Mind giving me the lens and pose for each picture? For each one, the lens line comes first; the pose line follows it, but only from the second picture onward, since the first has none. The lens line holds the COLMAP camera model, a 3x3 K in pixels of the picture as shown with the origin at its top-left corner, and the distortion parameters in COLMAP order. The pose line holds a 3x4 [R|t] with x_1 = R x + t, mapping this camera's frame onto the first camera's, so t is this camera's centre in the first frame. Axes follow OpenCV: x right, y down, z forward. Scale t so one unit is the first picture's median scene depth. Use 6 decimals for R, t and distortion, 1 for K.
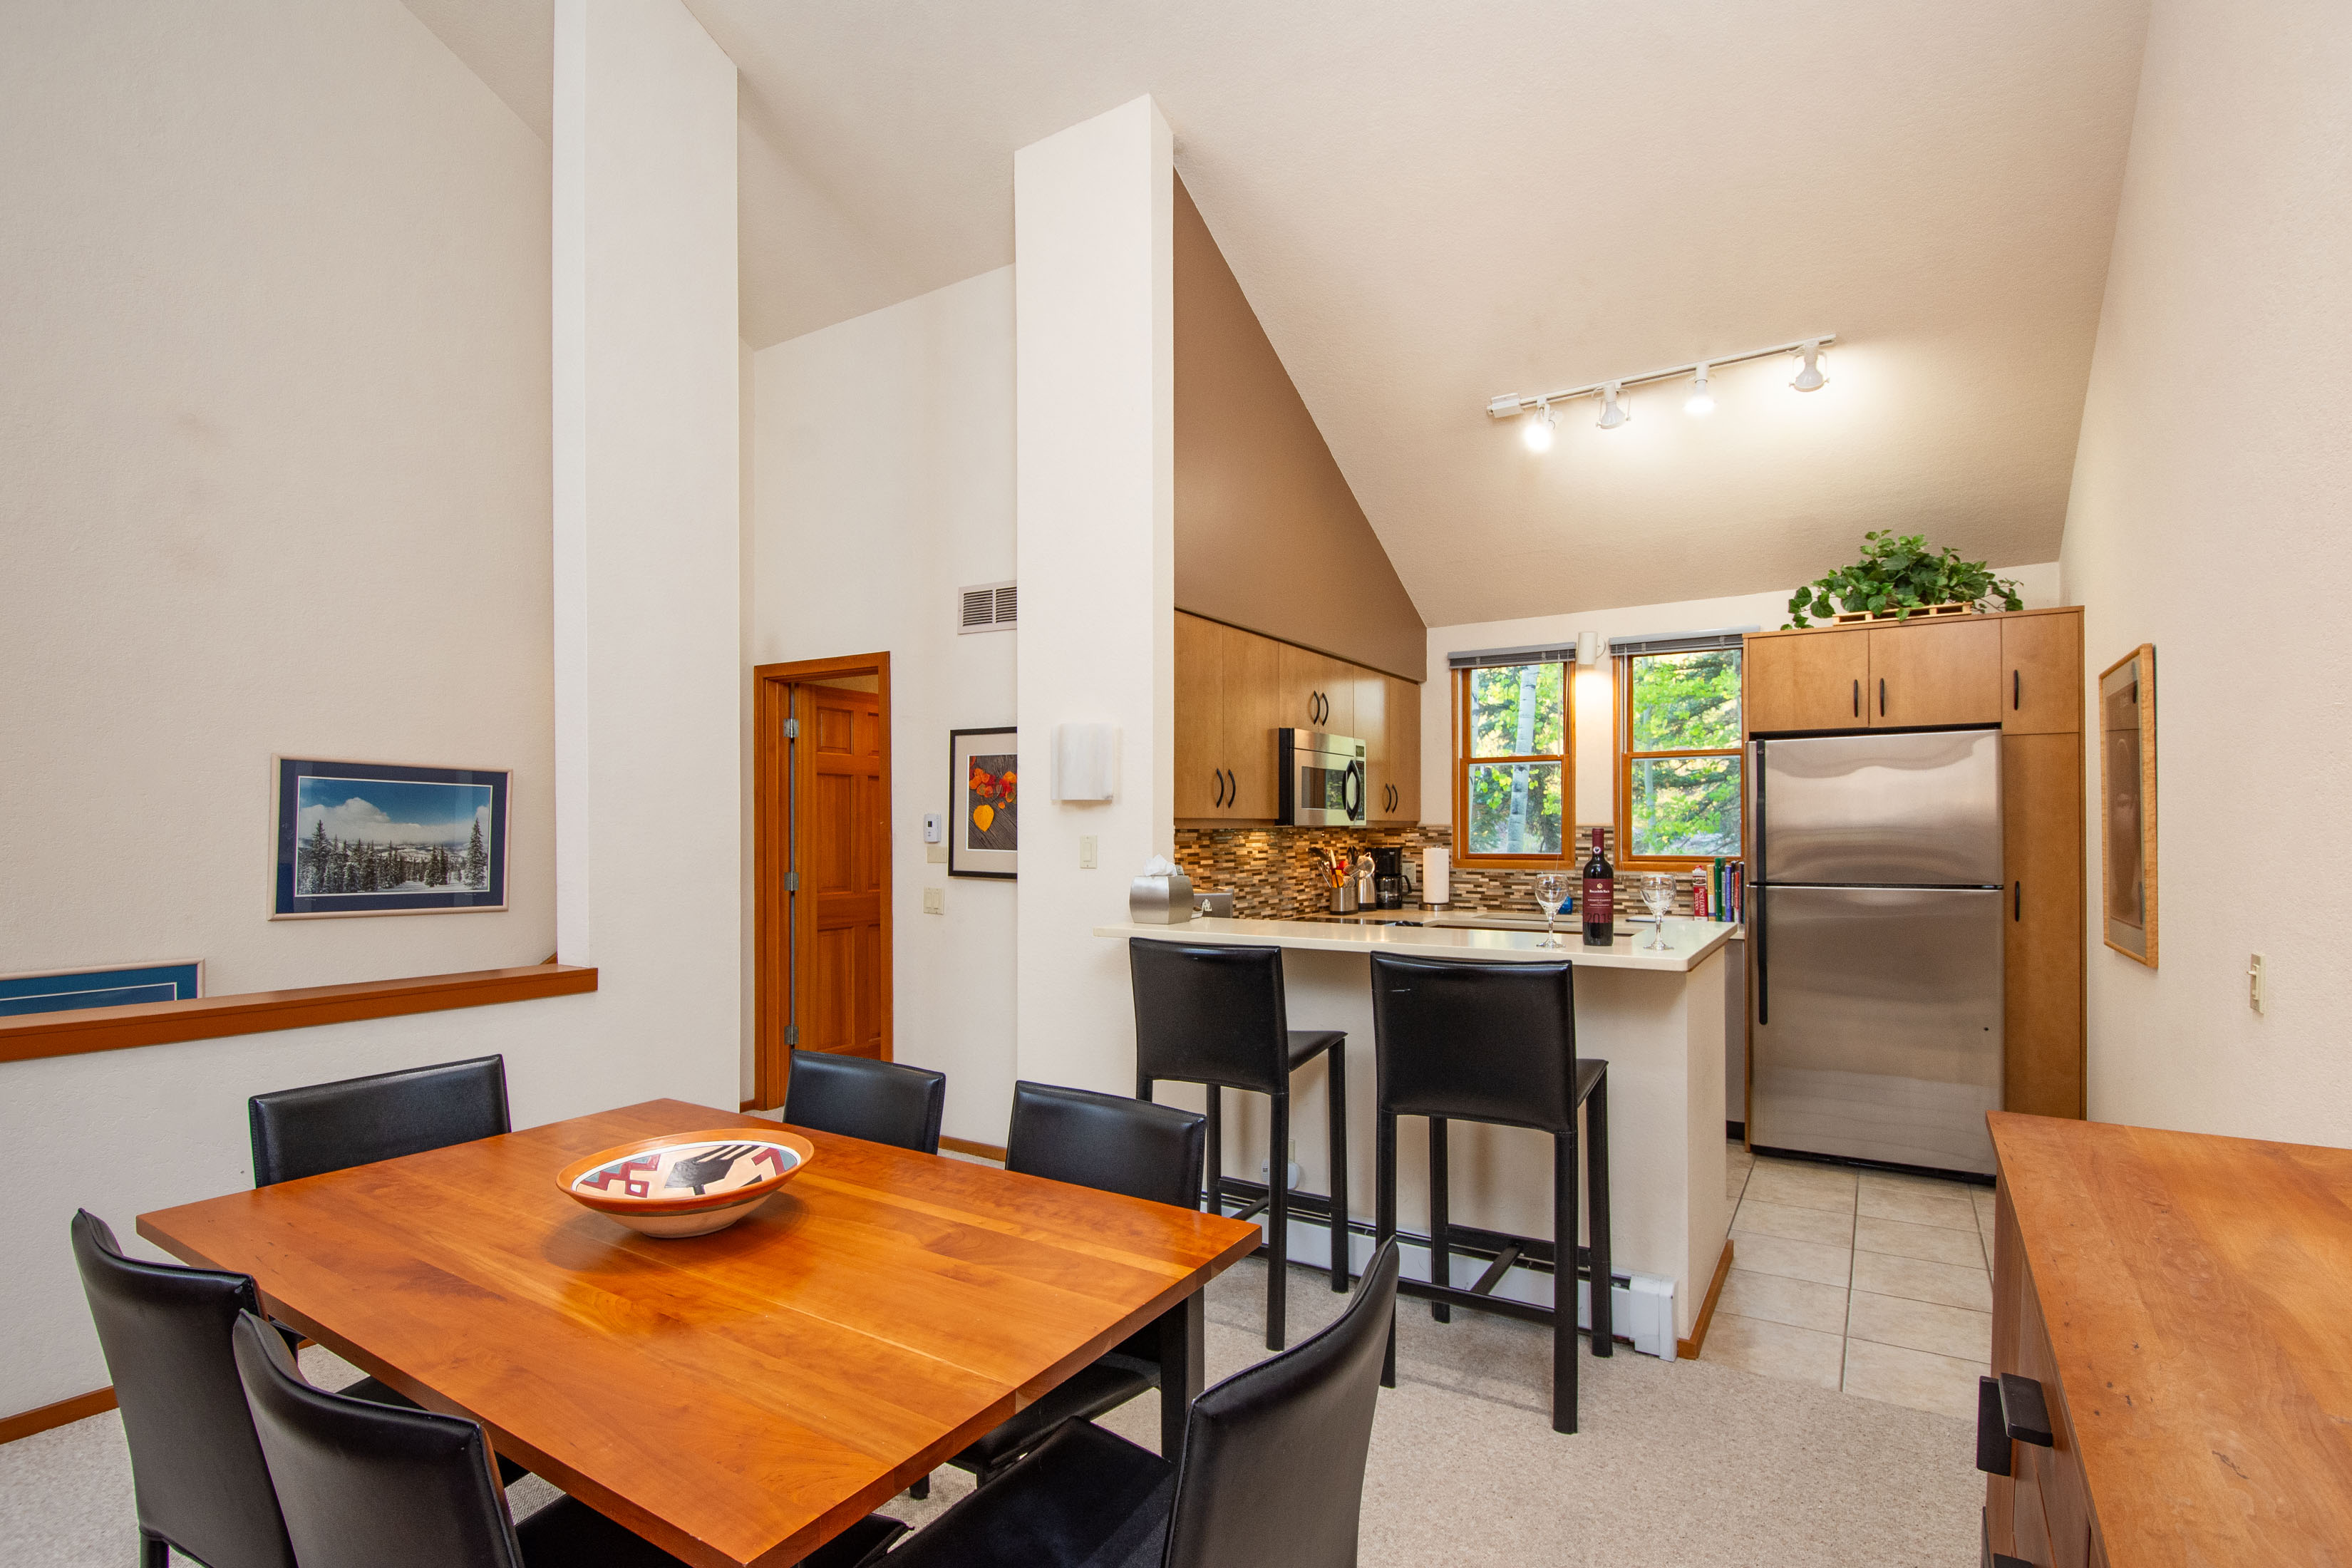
lens RADIAL K [[1093.2, 0, 1151.5], [0, 1093.2, 817.2], [0, 0, 1]] dist [-0.000831, -0.000424]
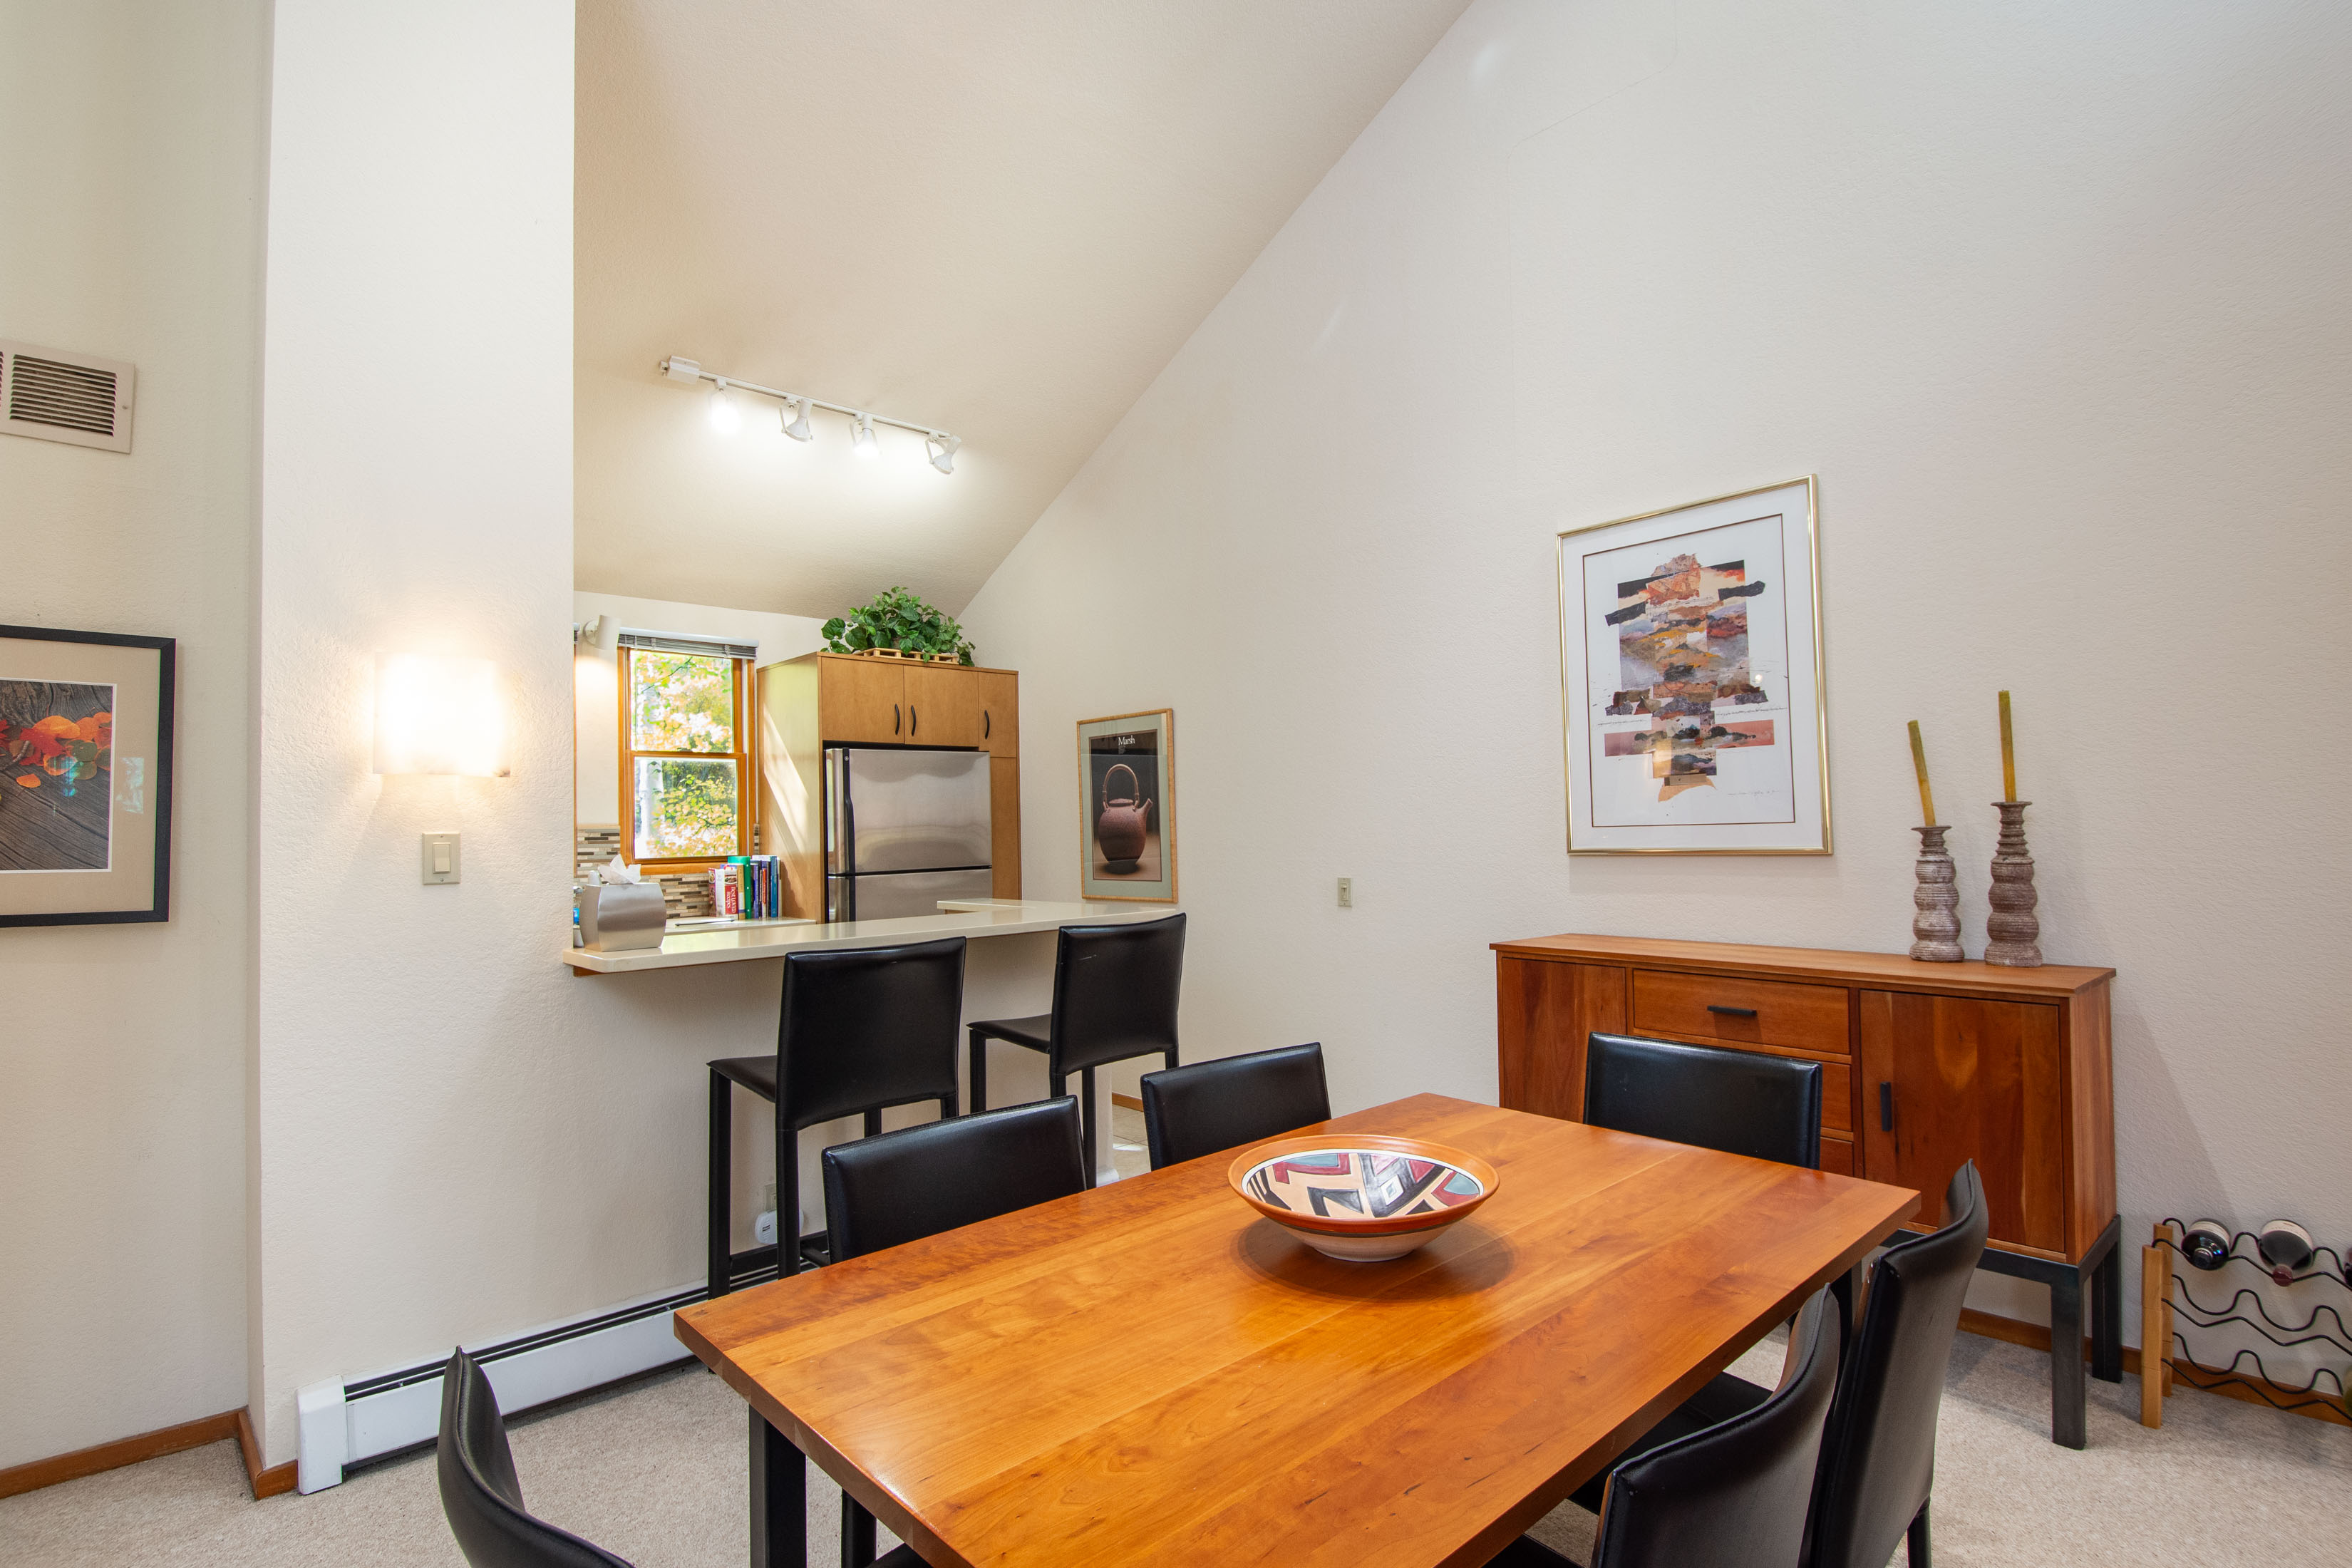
lens RADIAL K [[1198.3, 0, 1176.0], [0, 1198.3, 784.0], [0, 0, 1]] dist [-0.000599, -0.000296]
pose [[0.239861, 0.033981, 0.970212, -0.523310], [0.010366, 0.999241, -0.037561, 0.015452], [-0.970752, 0.019066, 0.239326, 0.340539]]
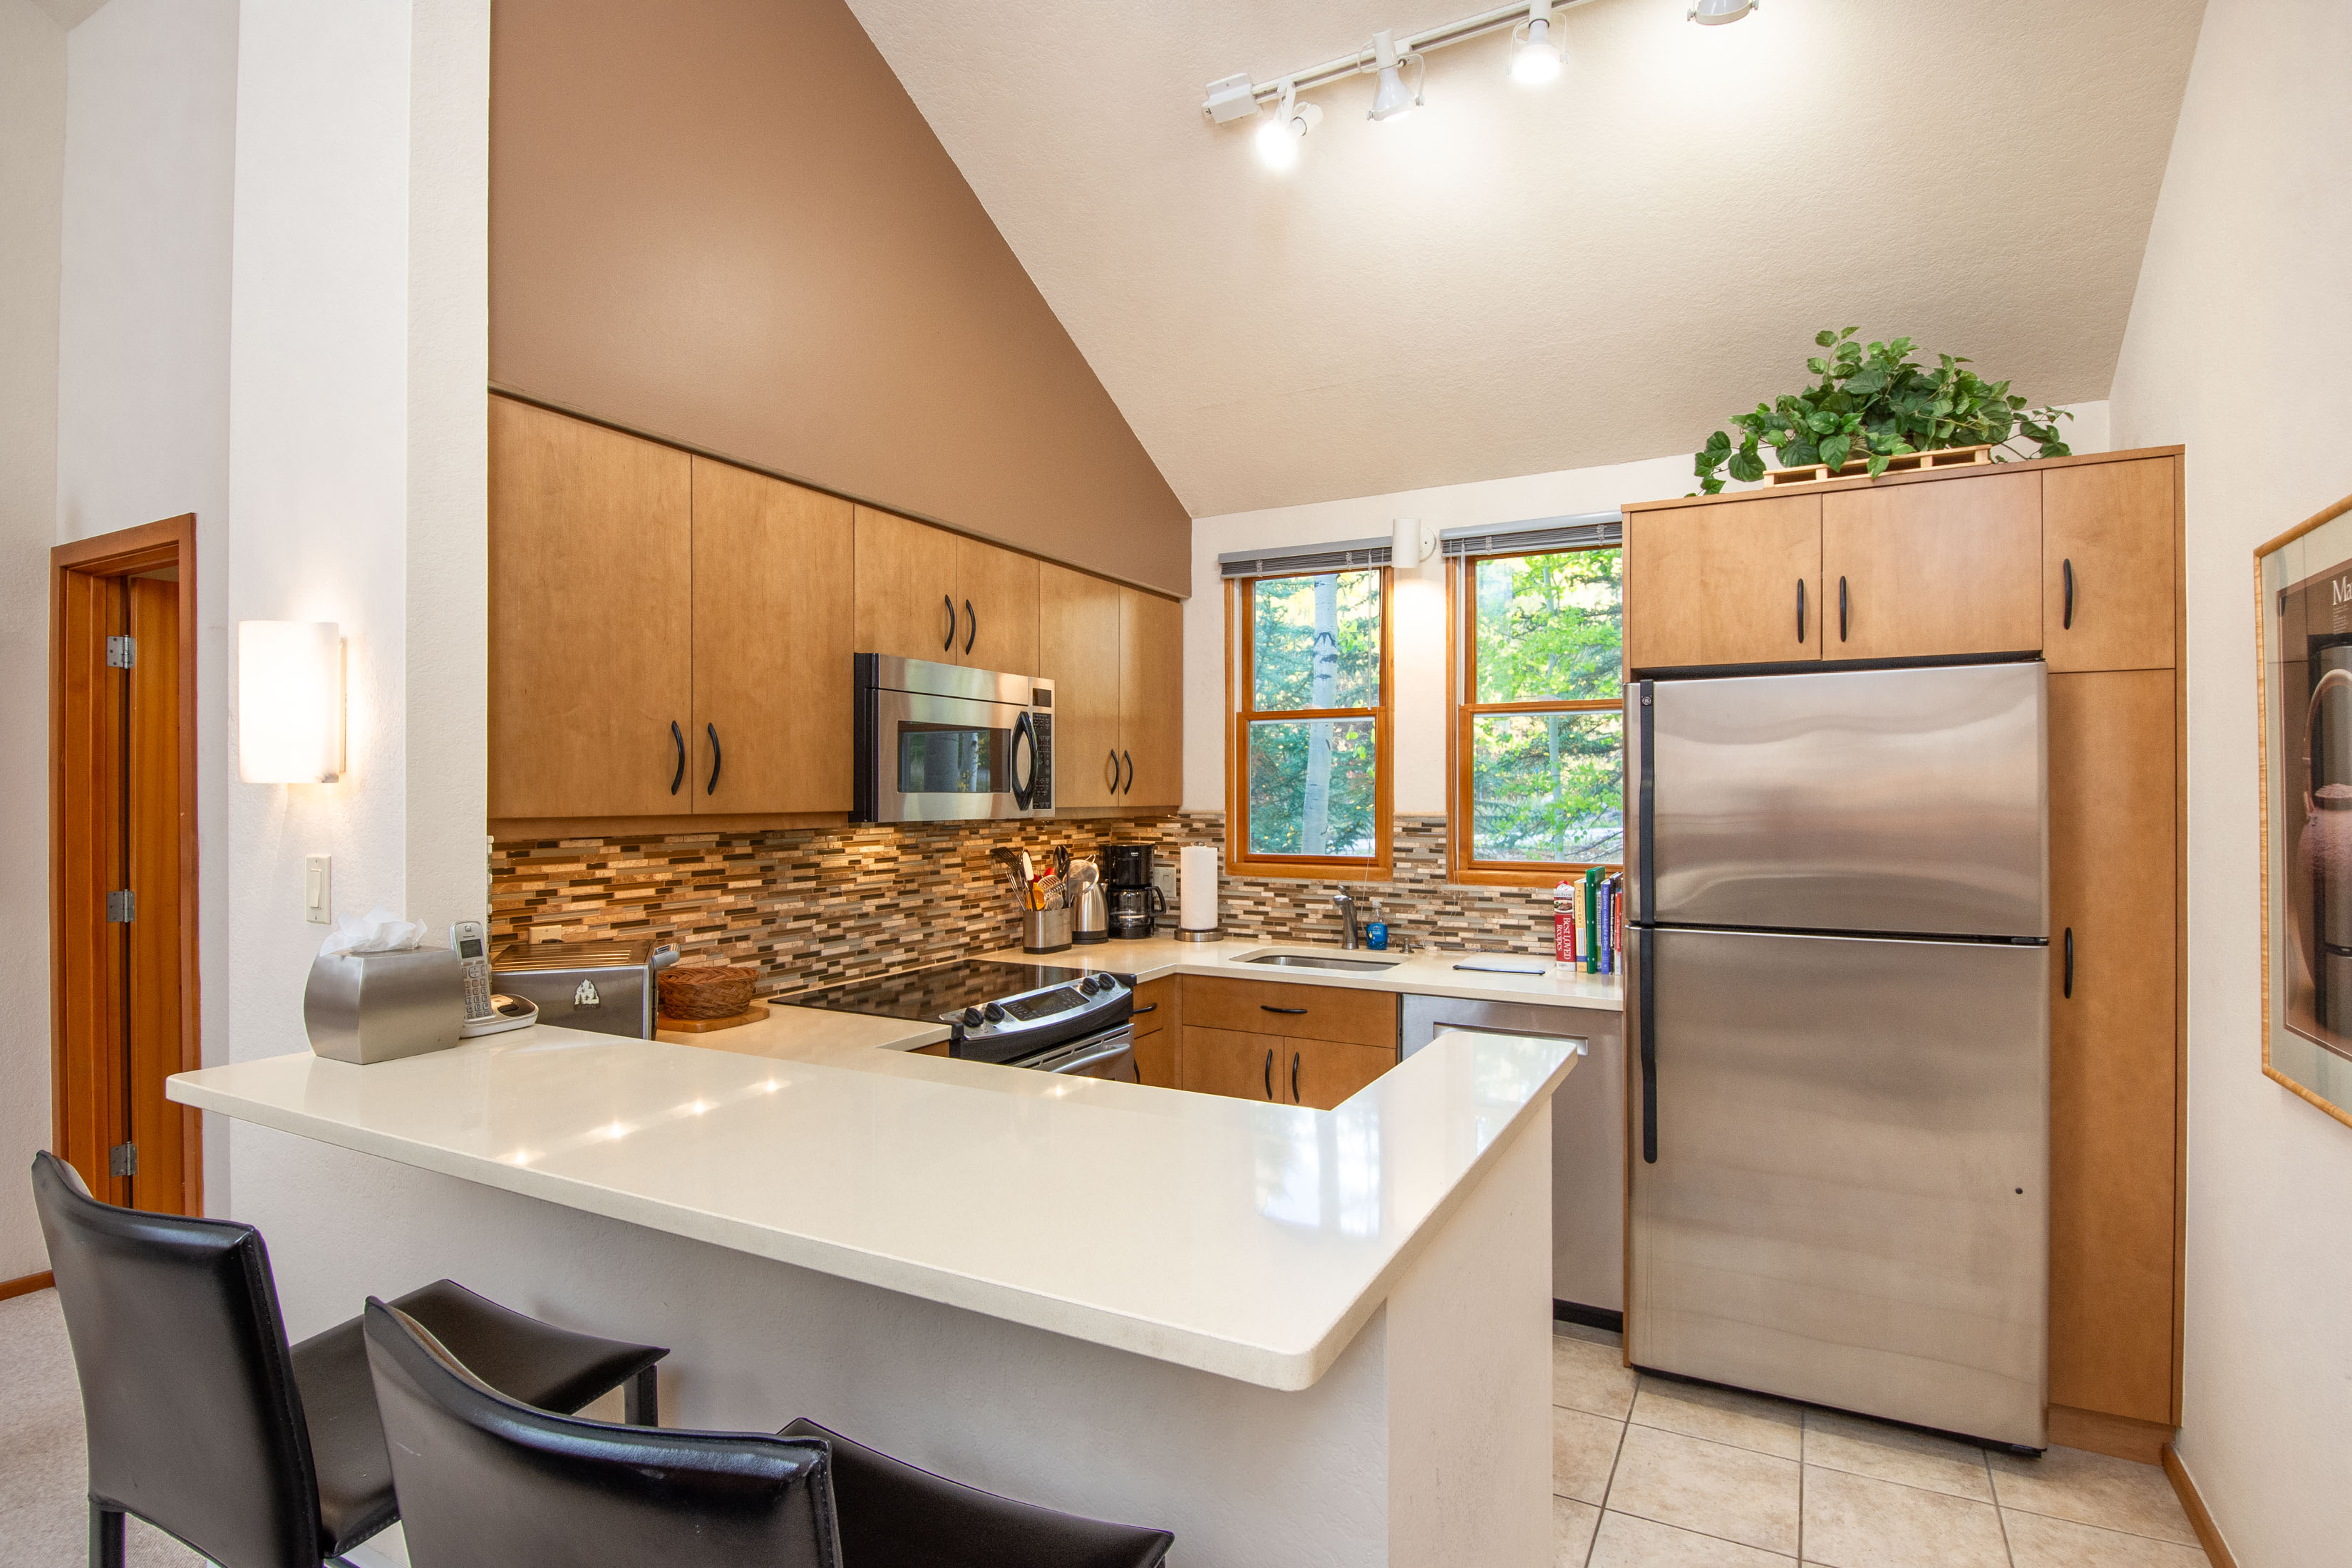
lens RADIAL K [[1179.0, 0, 1176.0], [0, 1179.0, 784.0], [0, 0, 1]] dist [-0.000113, 0.000184]
pose [[0.995344, 0.002125, 0.096362, 0.224192], [-0.002314, 0.999996, 0.001853, -0.014183], [-0.096358, -0.002067, 0.995345, 0.360501]]
